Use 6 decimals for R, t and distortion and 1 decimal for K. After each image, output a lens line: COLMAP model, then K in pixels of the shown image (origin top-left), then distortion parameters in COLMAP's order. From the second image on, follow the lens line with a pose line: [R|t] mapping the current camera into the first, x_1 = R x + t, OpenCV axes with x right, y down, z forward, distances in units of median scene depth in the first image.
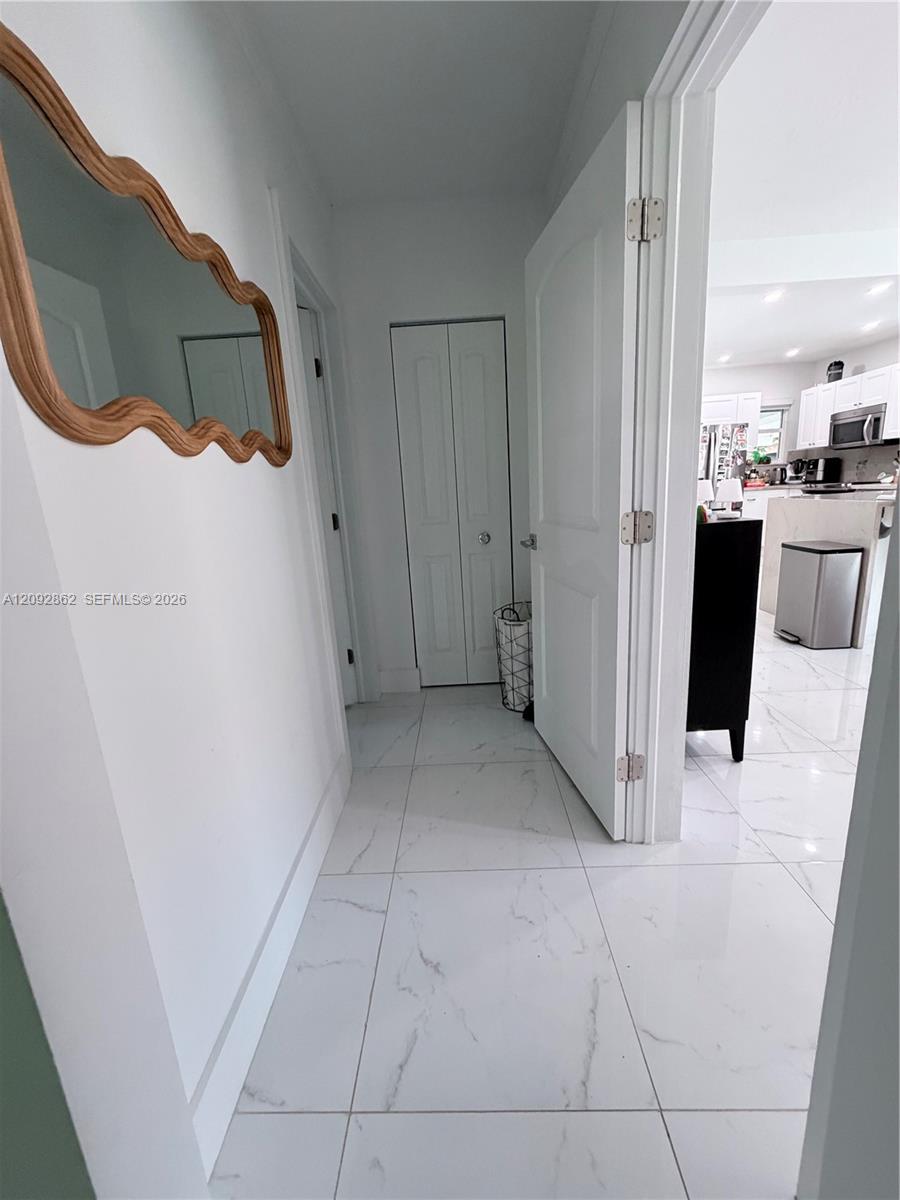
lens RADIAL K [[479.6, 0, 448.2], [0, 479.6, 597.7], [0, 0, 1]] dist [-0.001008, -0.000112]
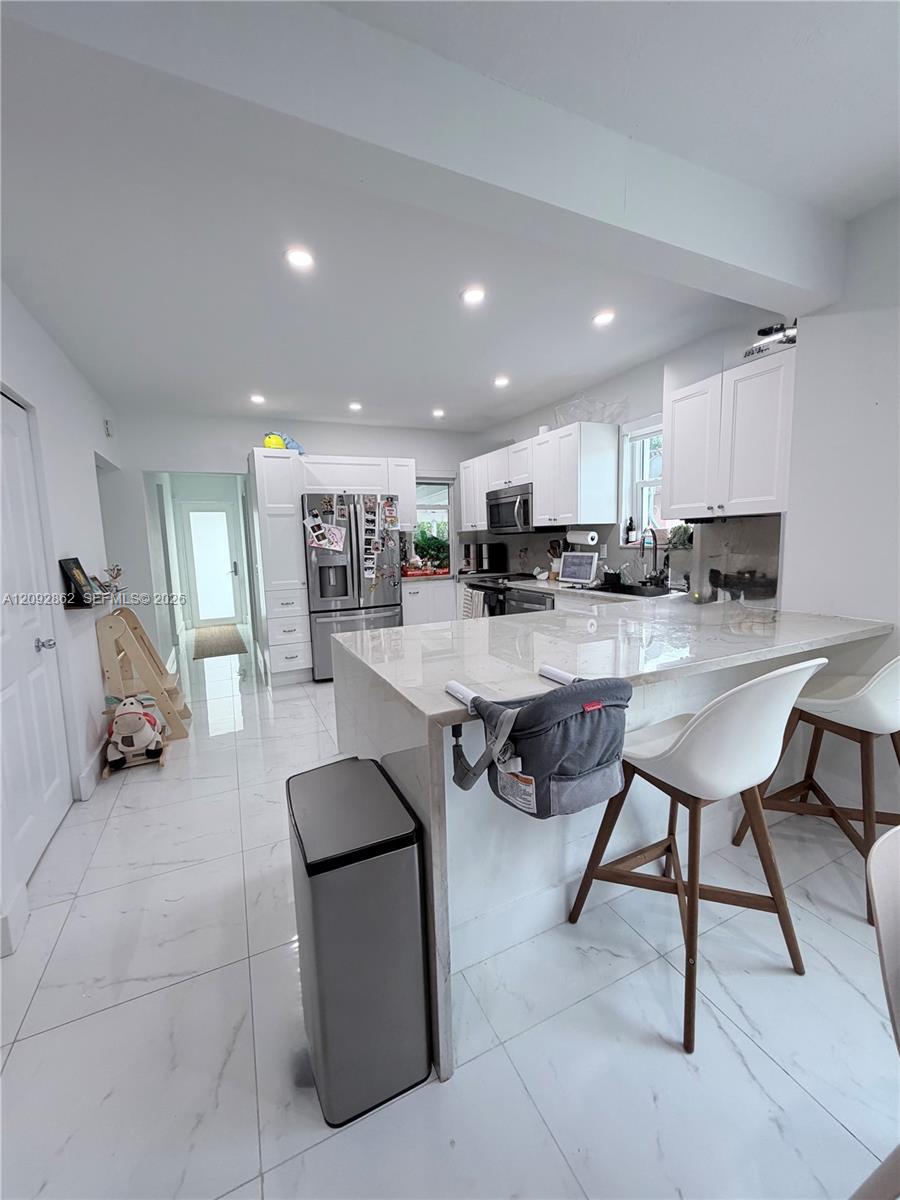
lens RADIAL K [[479.6, 0, 448.2], [0, 479.6, 597.7], [0, 0, 1]] dist [-0.001008, -0.000112]
pose [[0.893030, -0.021758, 0.449471, 0.351647], [0.076139, 0.991735, -0.103268, -0.118379], [-0.443509, 0.126444, 0.887306, 0.309146]]
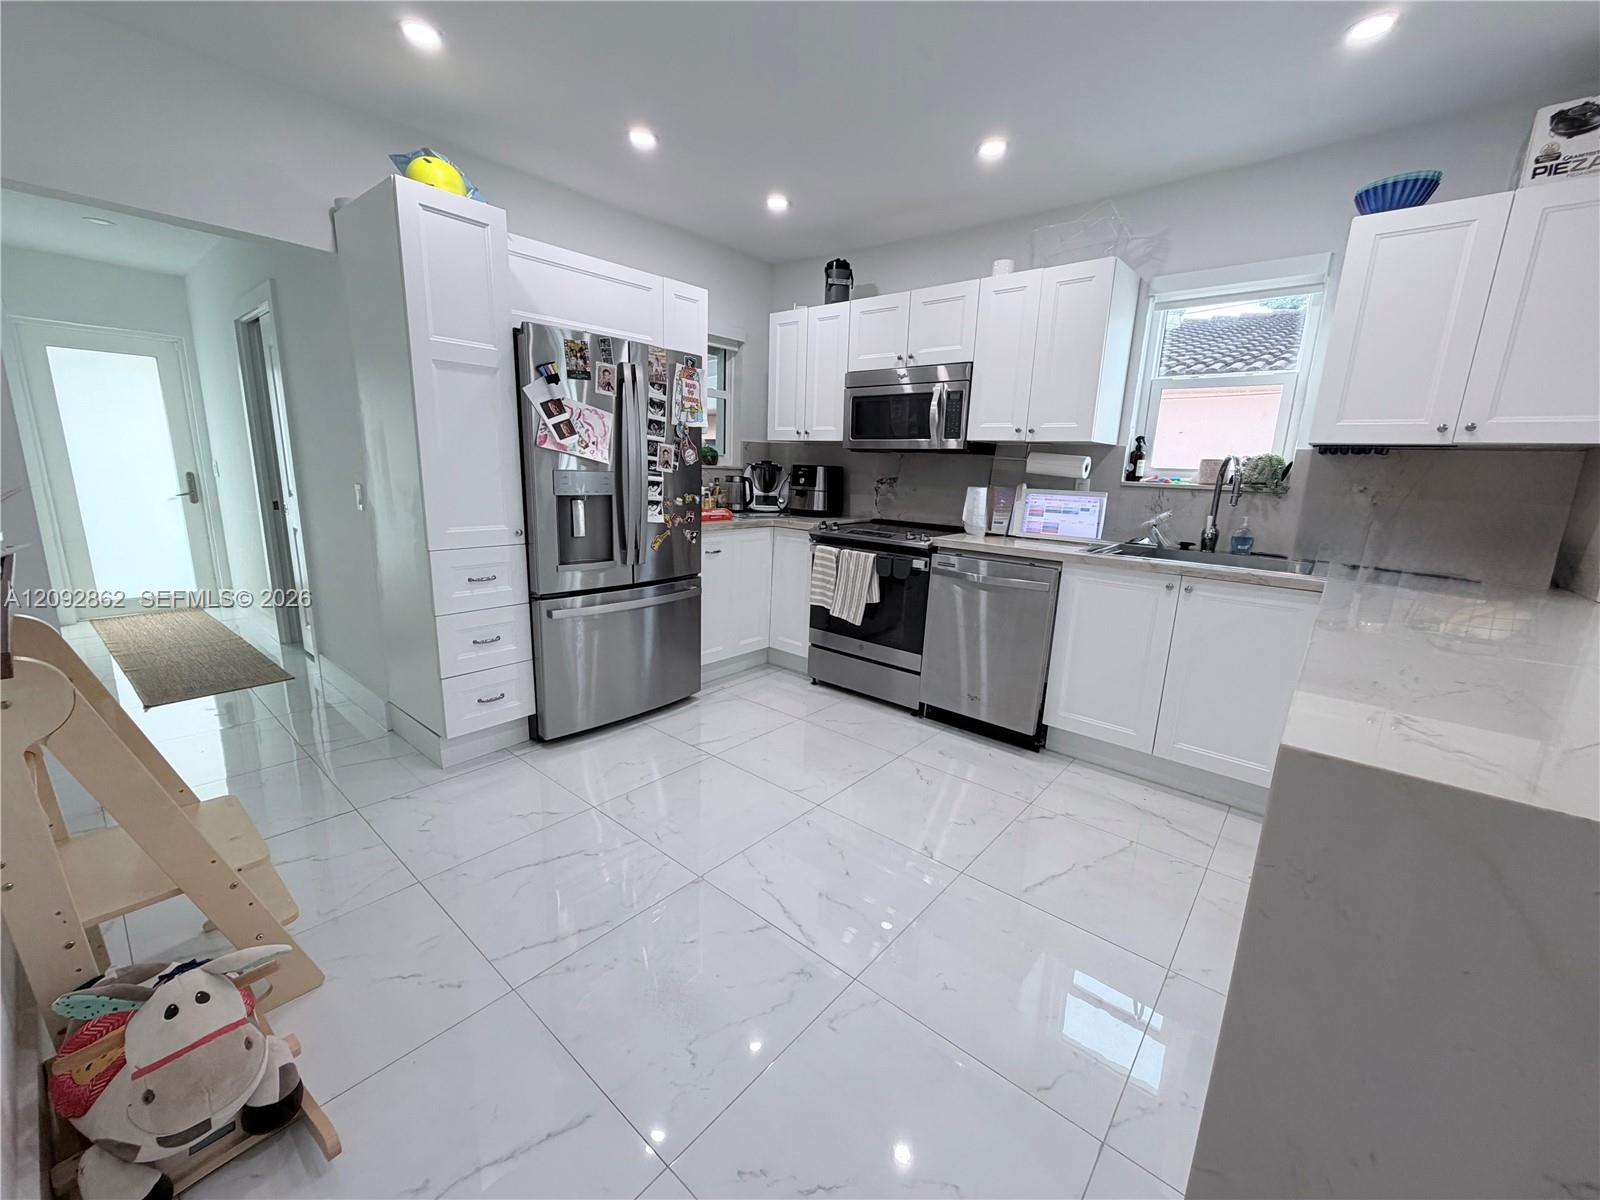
lens RADIAL K [[639.4, 0, 794.1], [0, 639.4, 603.1], [0, 0, 1]] dist [-0.001008, -0.000112]
pose [[0.626061, -0.087238, 0.774879, 0.263100], [0.103394, 0.994235, 0.028397, -0.177153], [-0.772889, 0.062339, 0.631472, 0.634360]]
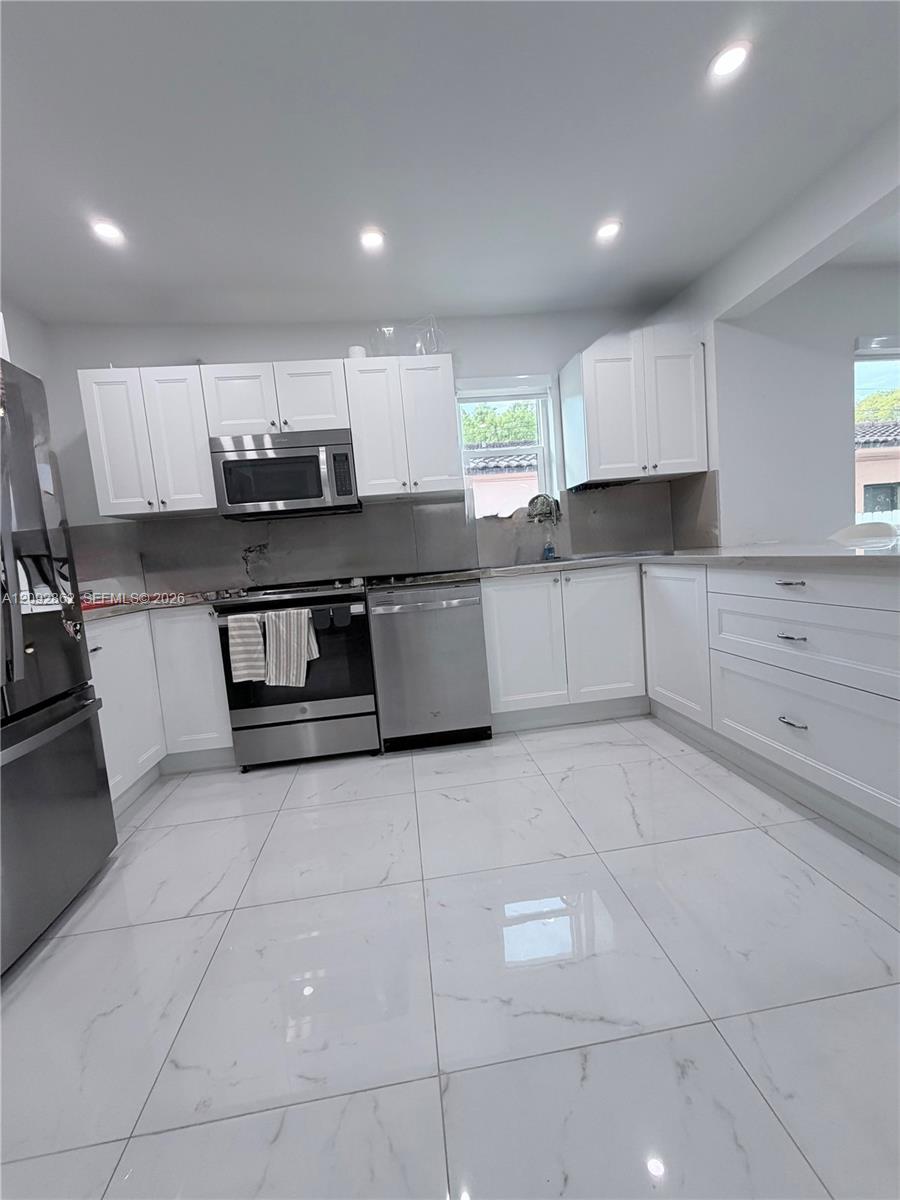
lens RADIAL K [[479.6, 0, 448.2], [0, 479.6, 597.7], [0, 0, 1]] dist [-0.001008, -0.000112]
pose [[-0.135971, -0.020610, 0.990498, 0.318397], [0.311155, 0.948305, 0.062446, -0.193275], [-0.940582, 0.316689, -0.122529, 0.851905]]
